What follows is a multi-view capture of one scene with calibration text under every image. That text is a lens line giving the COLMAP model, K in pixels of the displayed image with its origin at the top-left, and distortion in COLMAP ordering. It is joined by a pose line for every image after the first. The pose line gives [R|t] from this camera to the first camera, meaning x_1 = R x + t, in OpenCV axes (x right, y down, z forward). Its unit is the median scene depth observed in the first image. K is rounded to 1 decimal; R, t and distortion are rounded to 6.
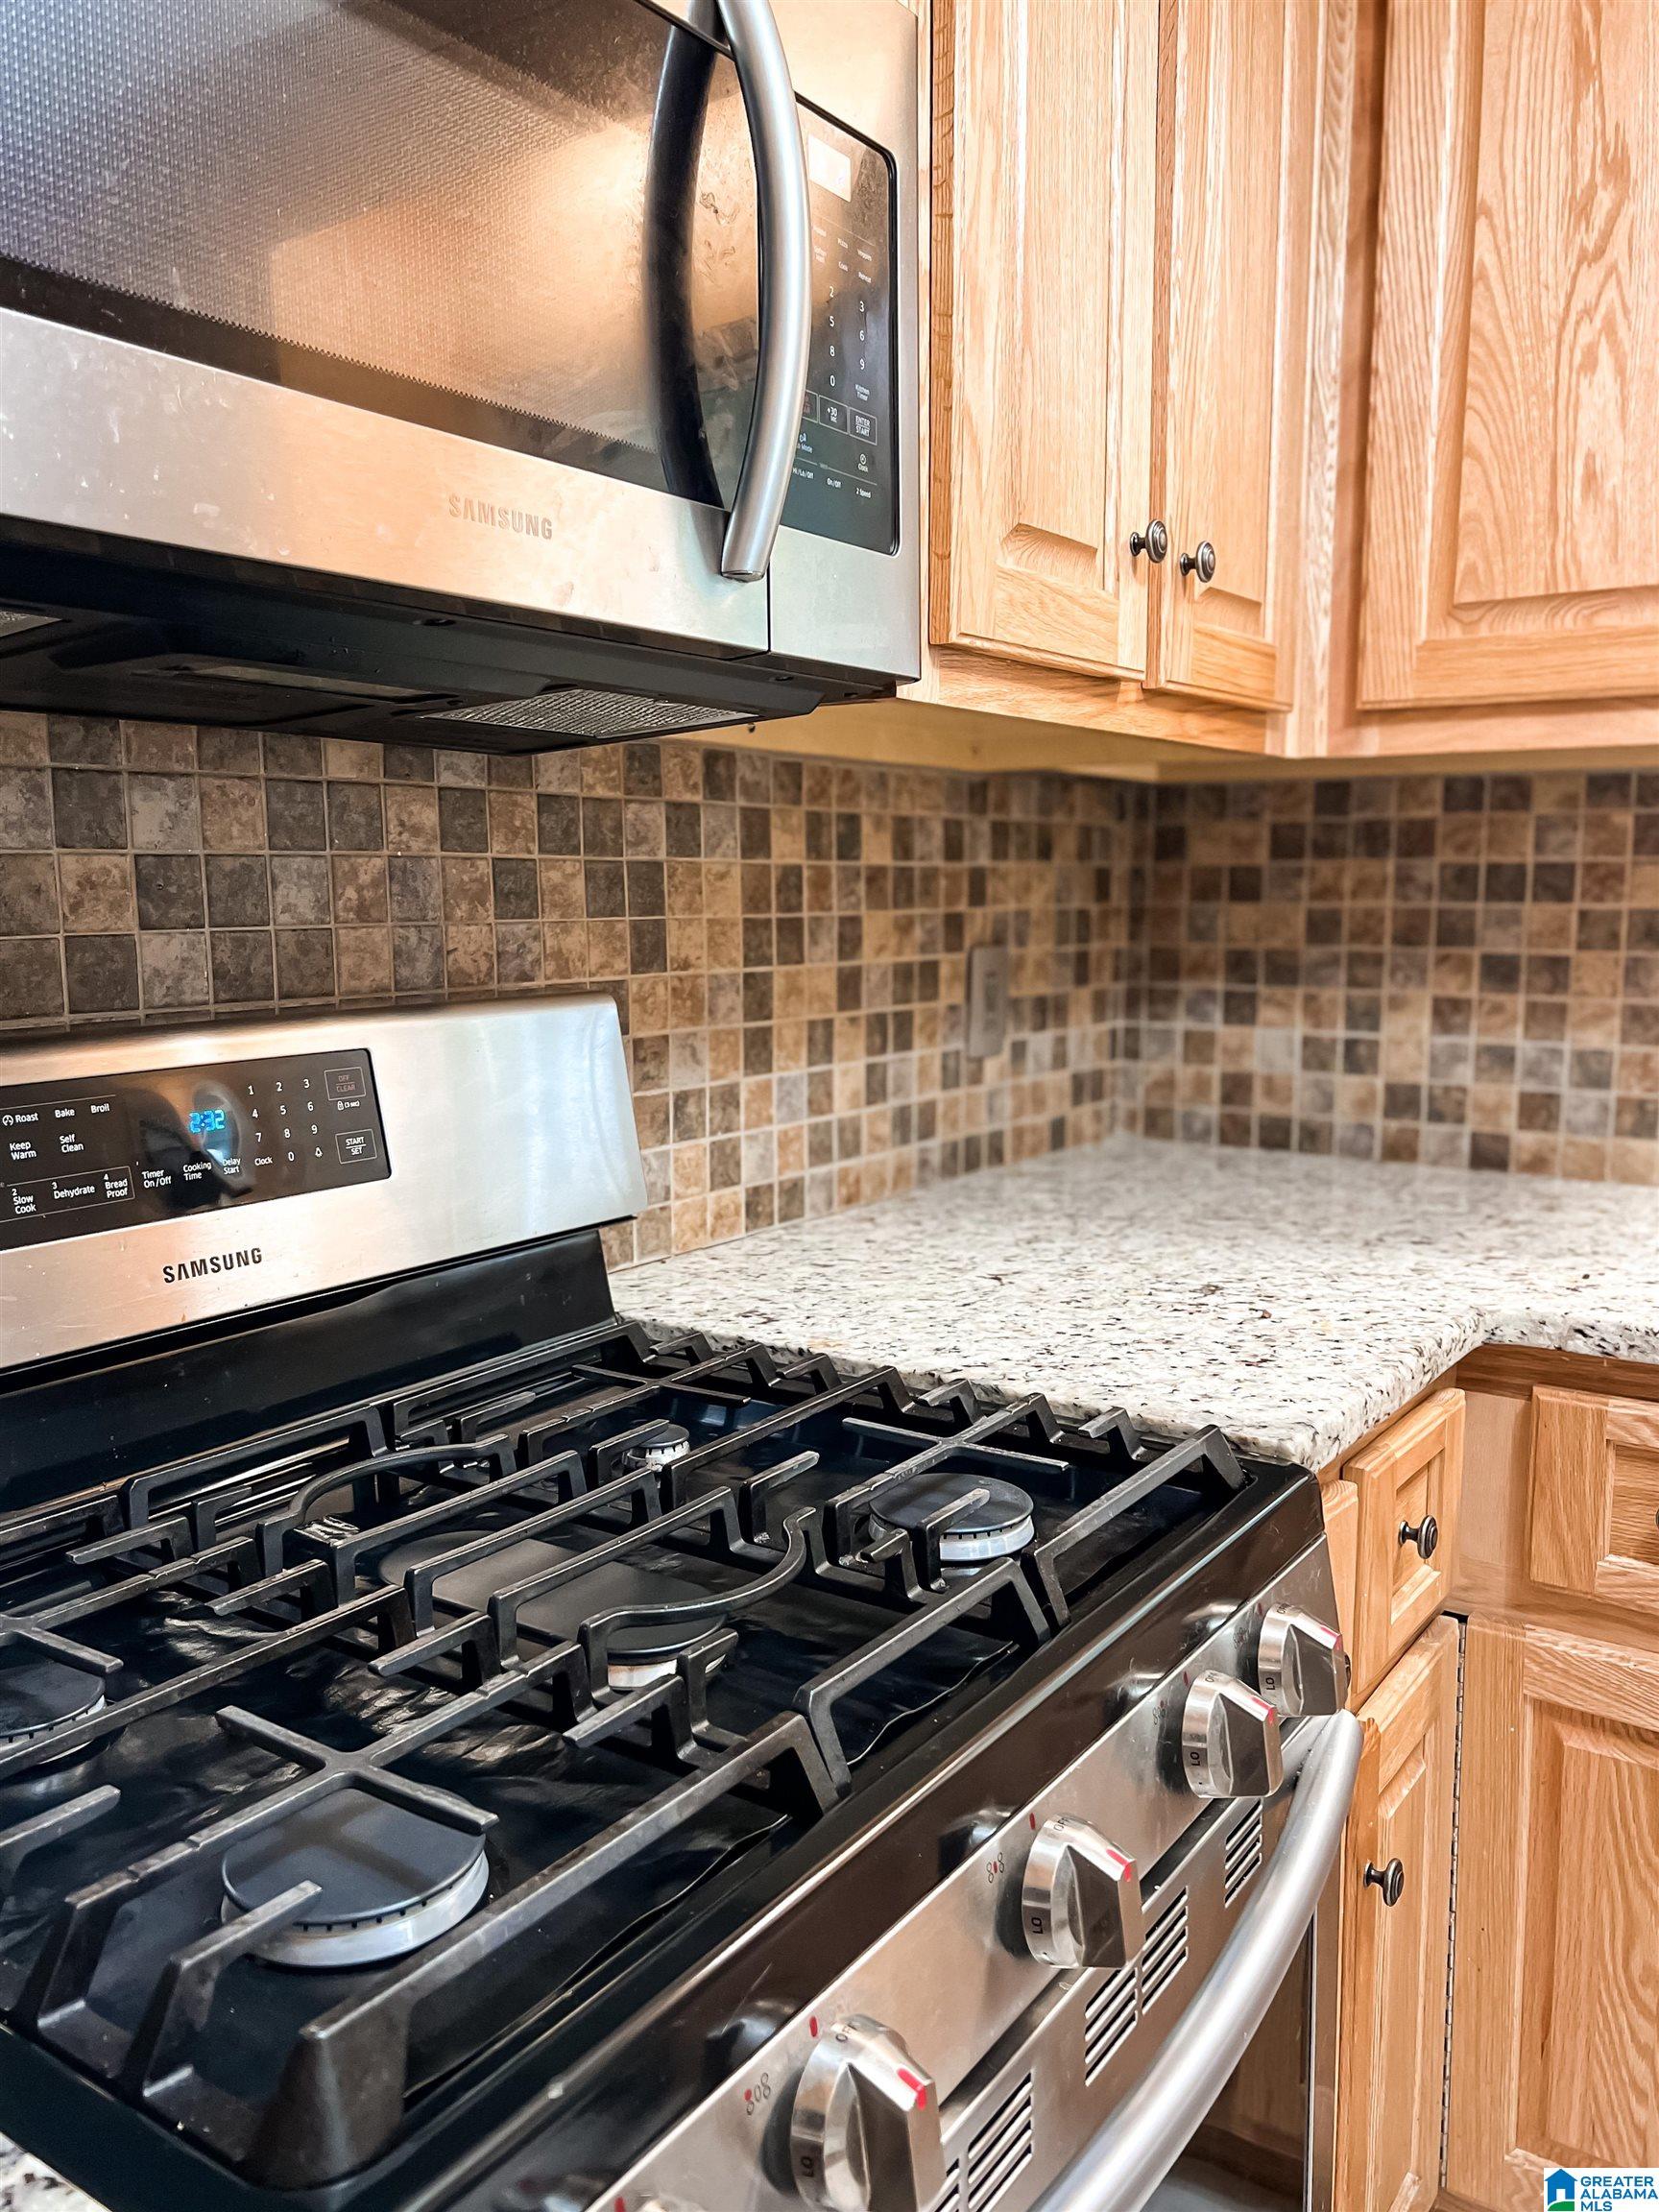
lens RADIAL K [[1685.3, 0, 829.3], [0, 1685.3, 1108.0], [0, 0, 1]] dist [0.010732, -0.000042]
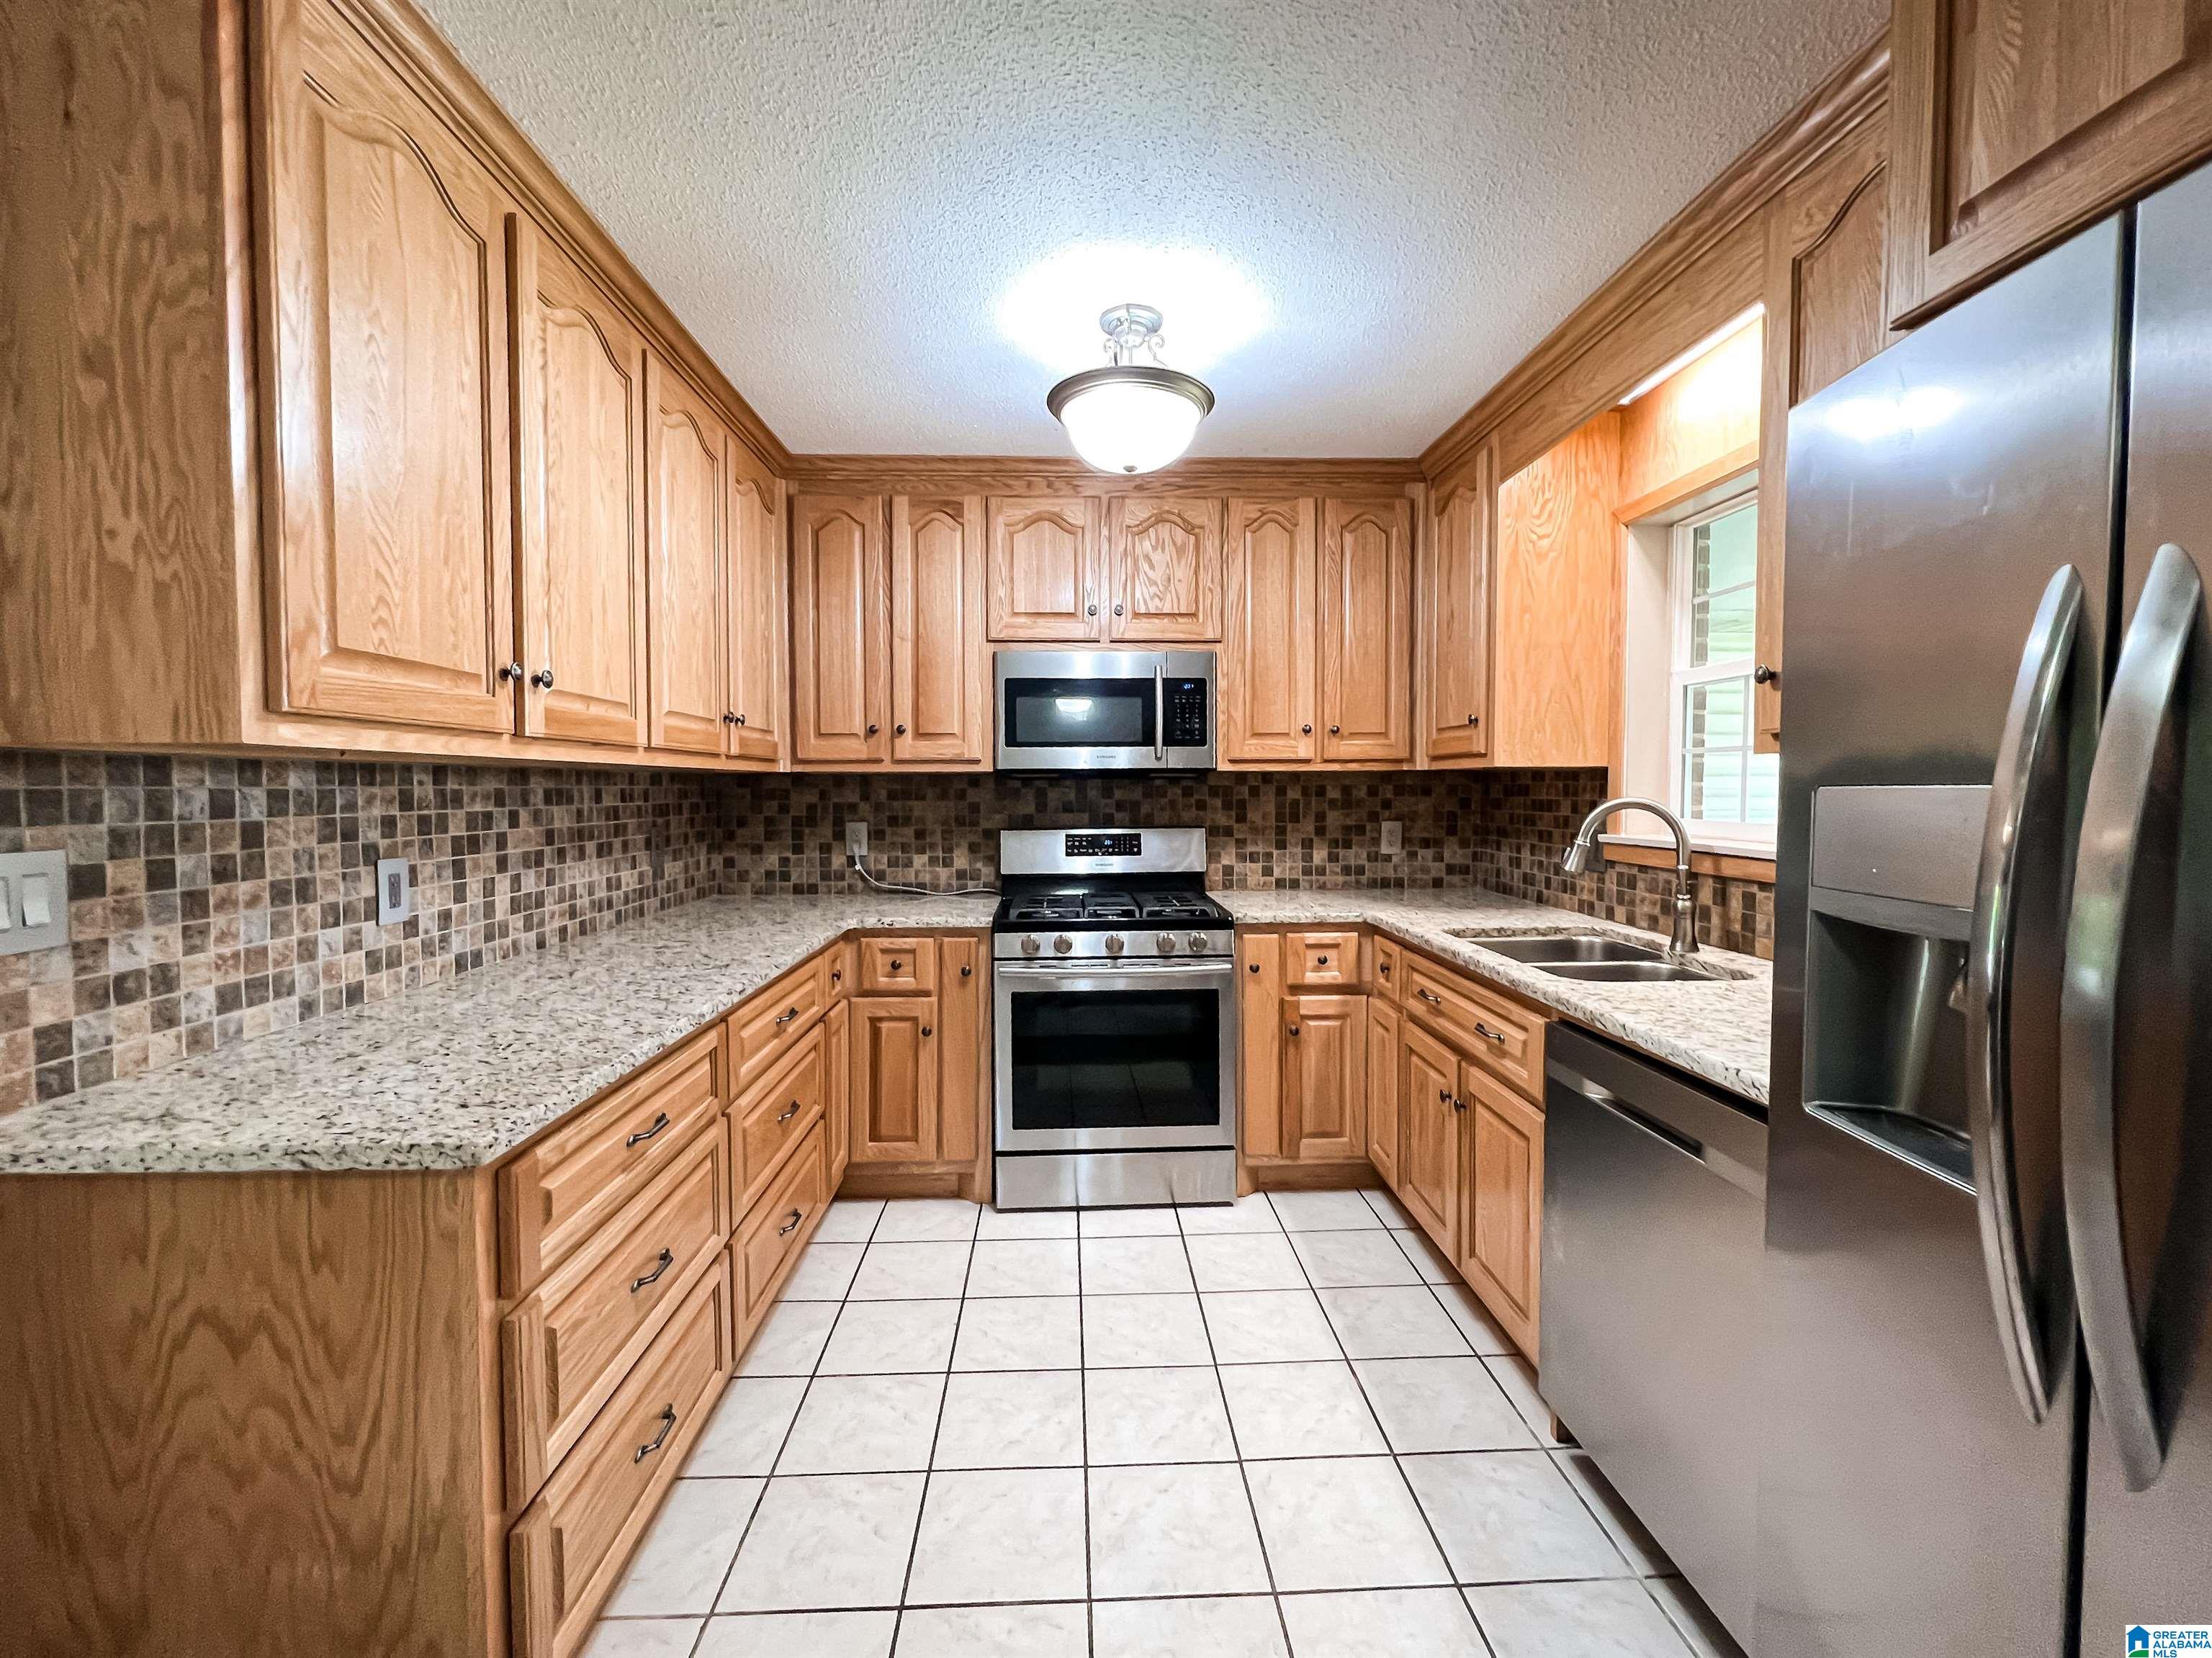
lens RADIAL K [[891.9, 0, 1103.3], [0, 891.9, 823.2], [0, 0, 1]] dist [0.003430, -0.000050]
pose [[0.614313, 0.030685, -0.788465, 1.333513], [-0.100021, 0.994211, -0.039236, 0.040925], [0.782697, 0.102966, 0.613827, -0.633758]]
